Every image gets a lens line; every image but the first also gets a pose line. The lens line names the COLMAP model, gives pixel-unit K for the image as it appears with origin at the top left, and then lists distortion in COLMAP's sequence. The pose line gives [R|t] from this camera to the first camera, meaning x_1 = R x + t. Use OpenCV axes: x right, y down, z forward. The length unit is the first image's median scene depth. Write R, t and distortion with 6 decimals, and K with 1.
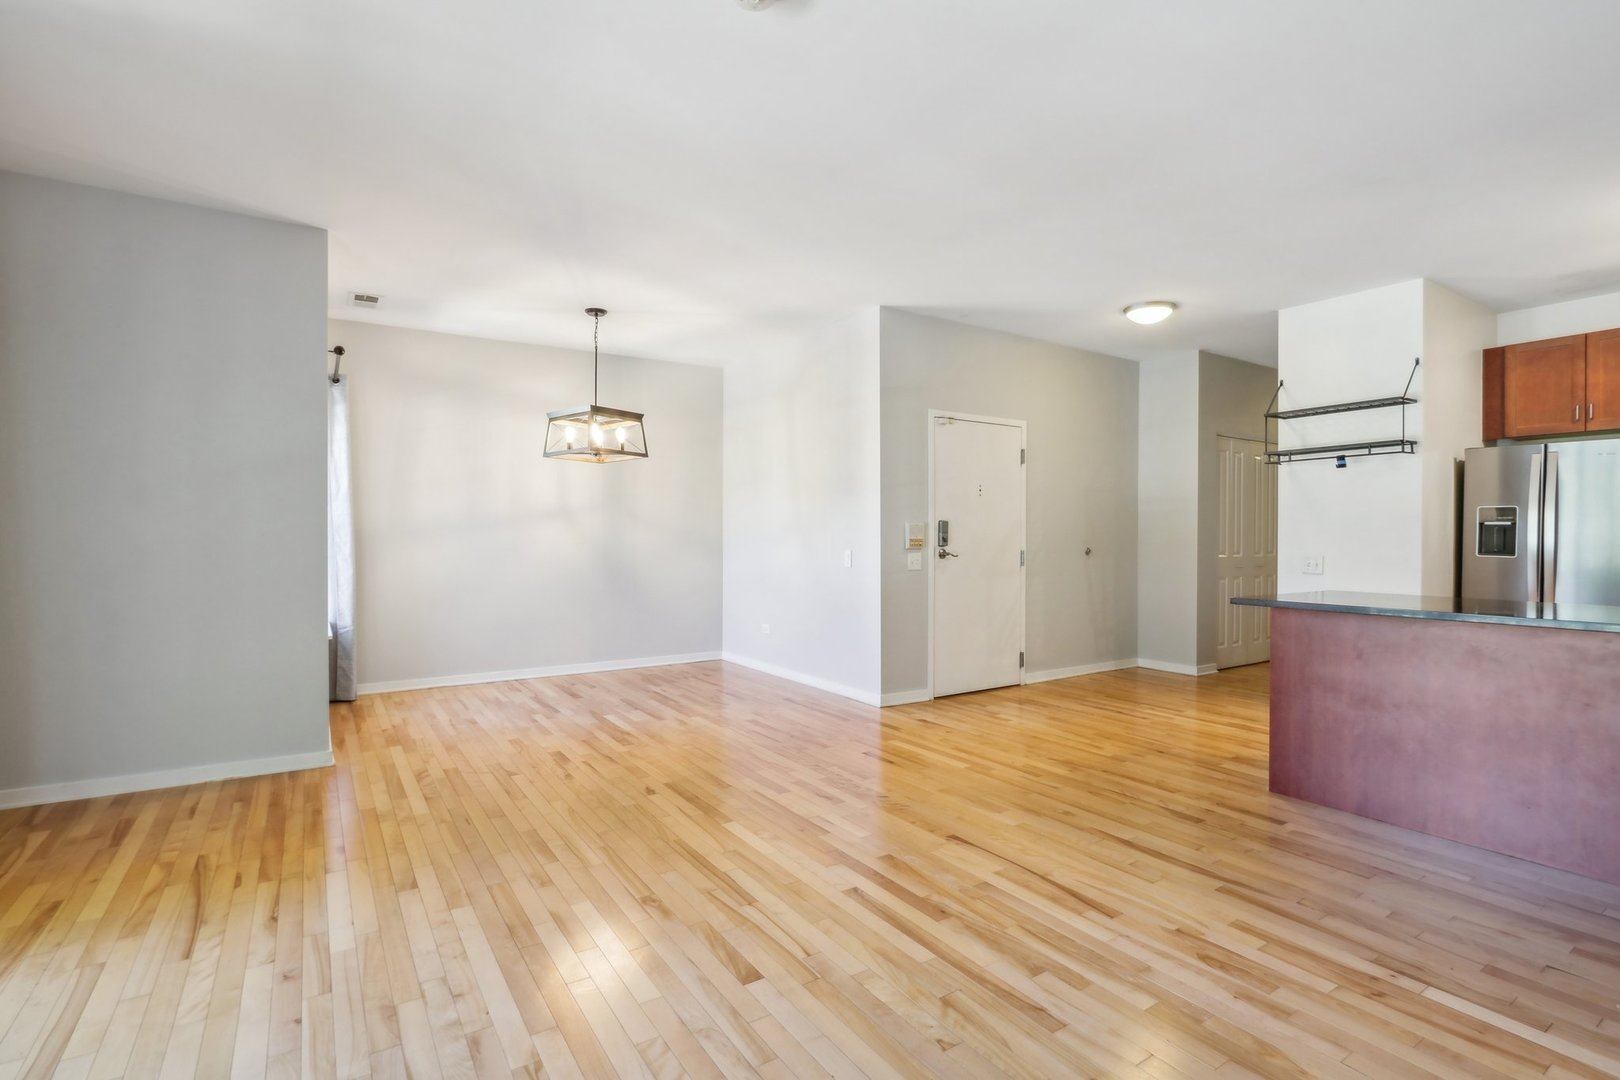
lens RADIAL K [[753.6, 0, 810.0], [0, 753.6, 540.0], [0, 0, 1]] dist [-0.009700, 0.000722]
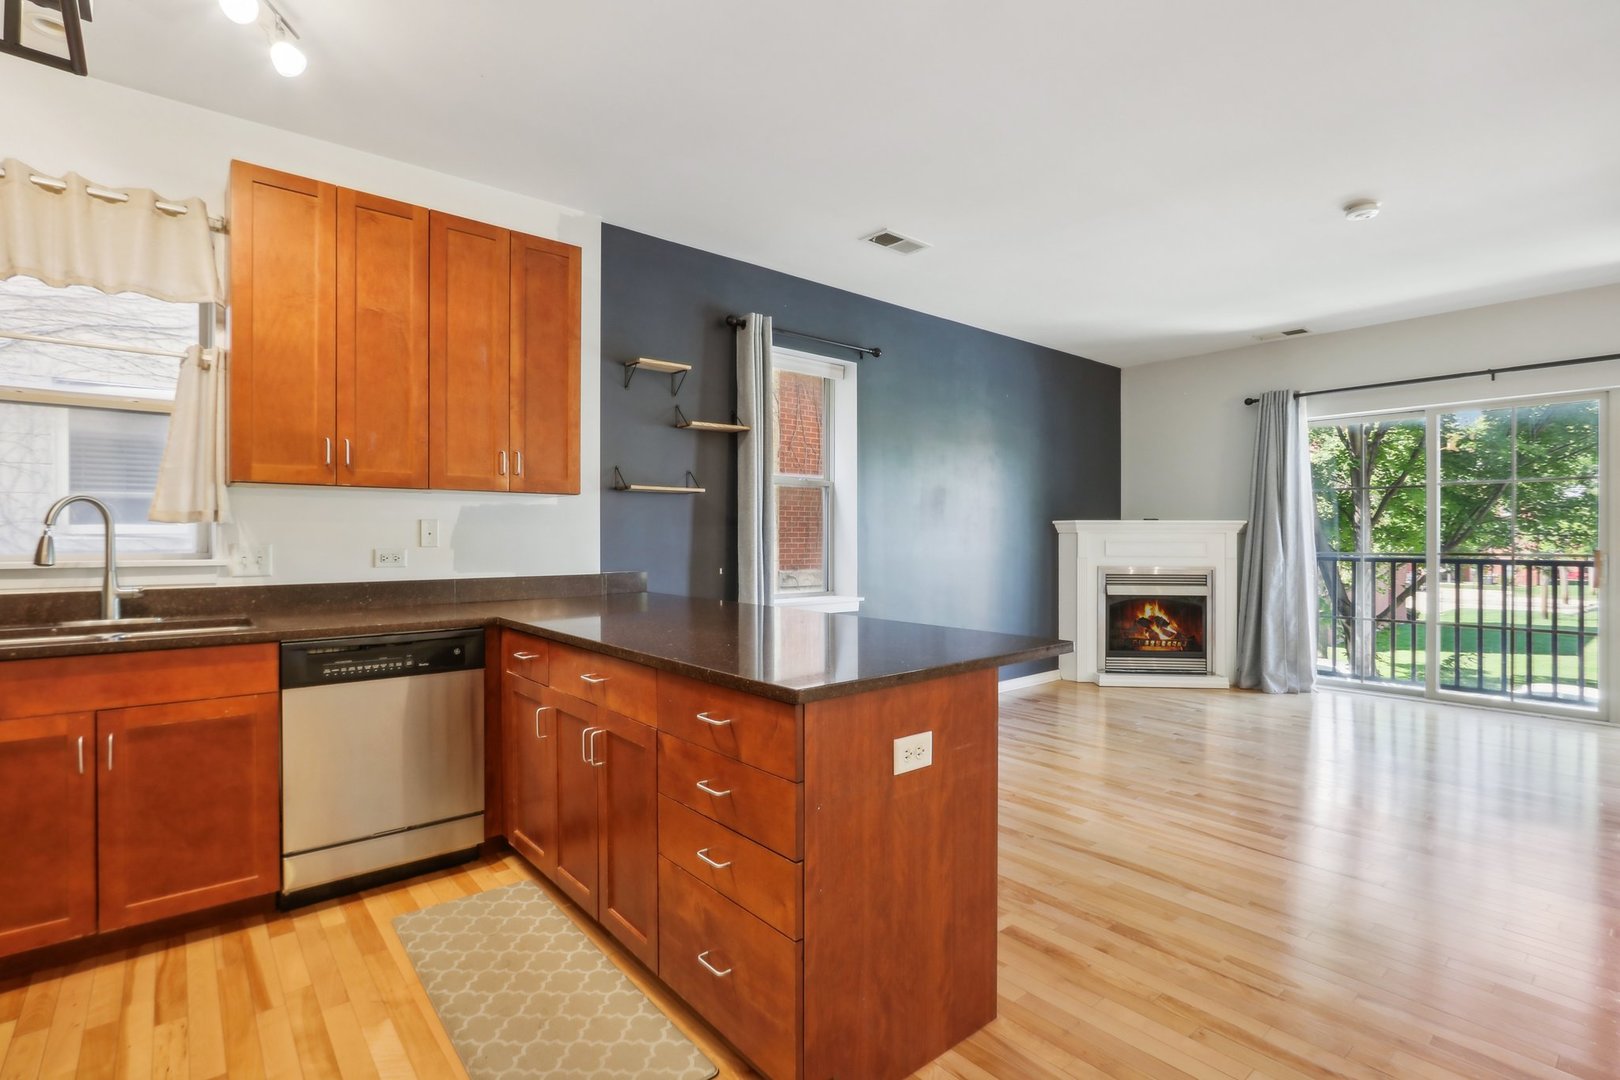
lens RADIAL K [[753.6, 0, 810.0], [0, 753.6, 540.0], [0, 0, 1]] dist [-0.009700, 0.000722]
pose [[-0.994025, -0.000579, -0.109150, 0.537596], [-0.001937, 0.999922, 0.012344, -0.008127], [0.109134, 0.012482, -0.993949, 1.022469]]
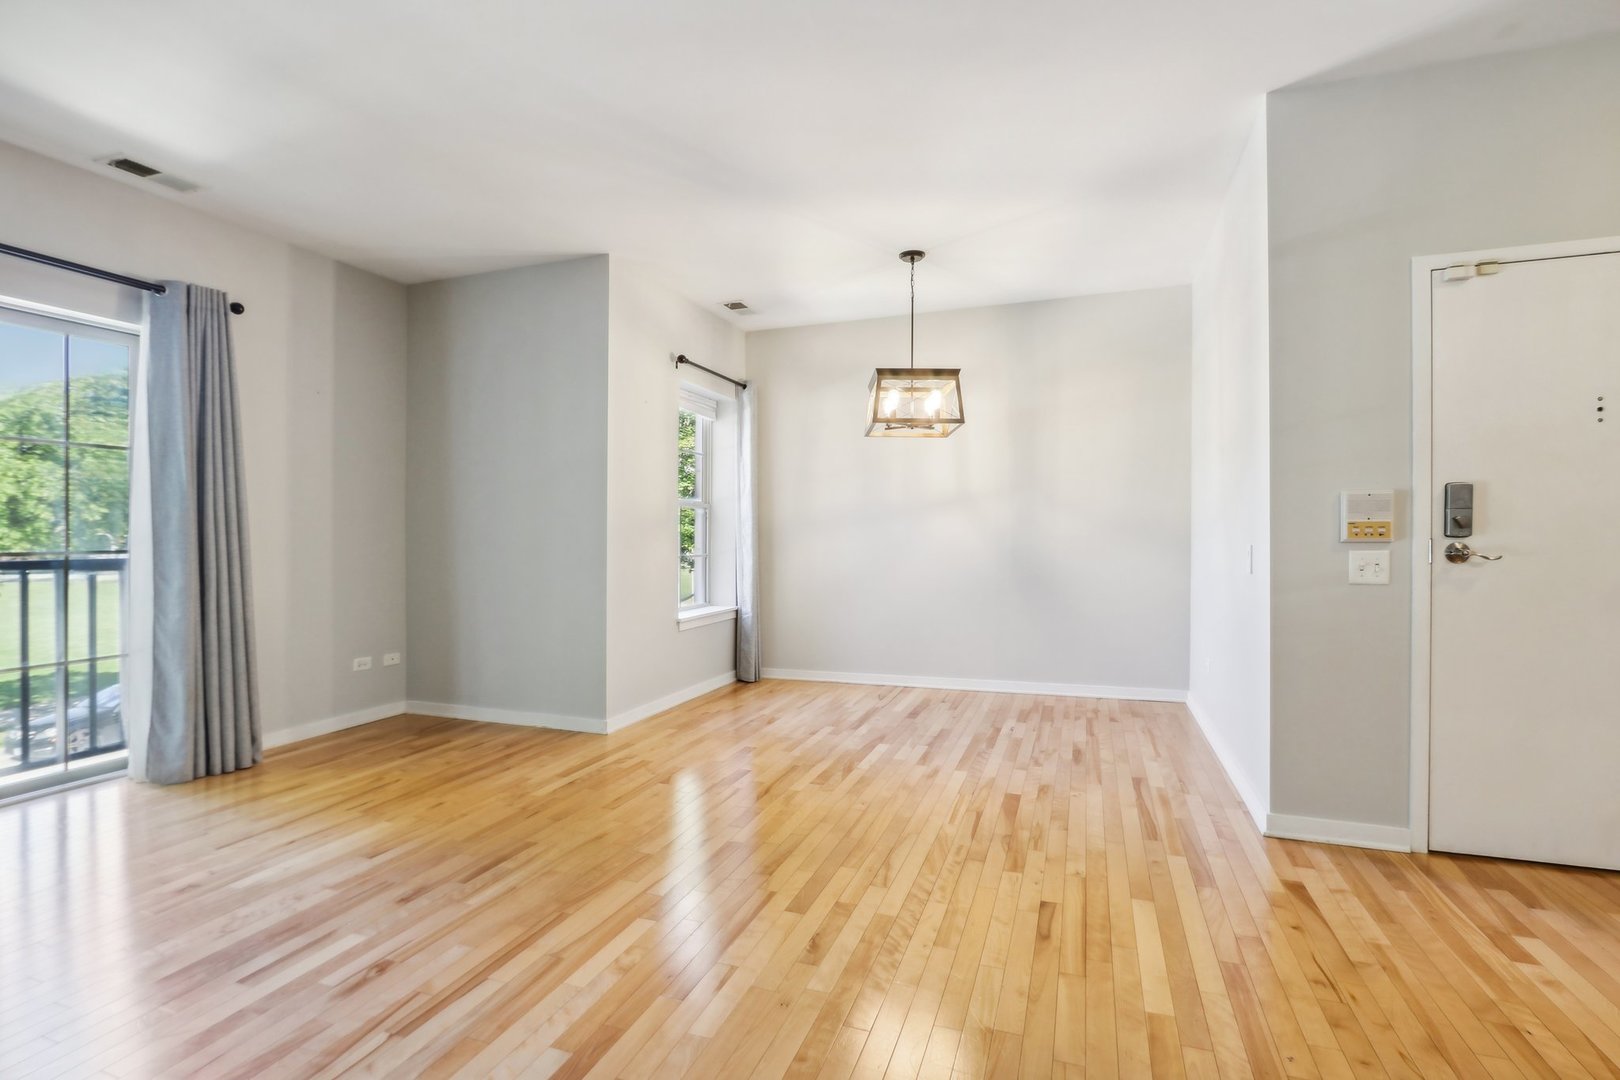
lens RADIAL K [[779.6, 0, 810.0], [0, 779.6, 540.0], [0, 0, 1]] dist [-0.012848, -0.000030]
pose [[0.600350, 0.000921, -0.799737, 0.342646], [0.001622, 0.999996, 0.002369, 0.008742], [0.799736, -0.002719, 0.600346, 0.409652]]
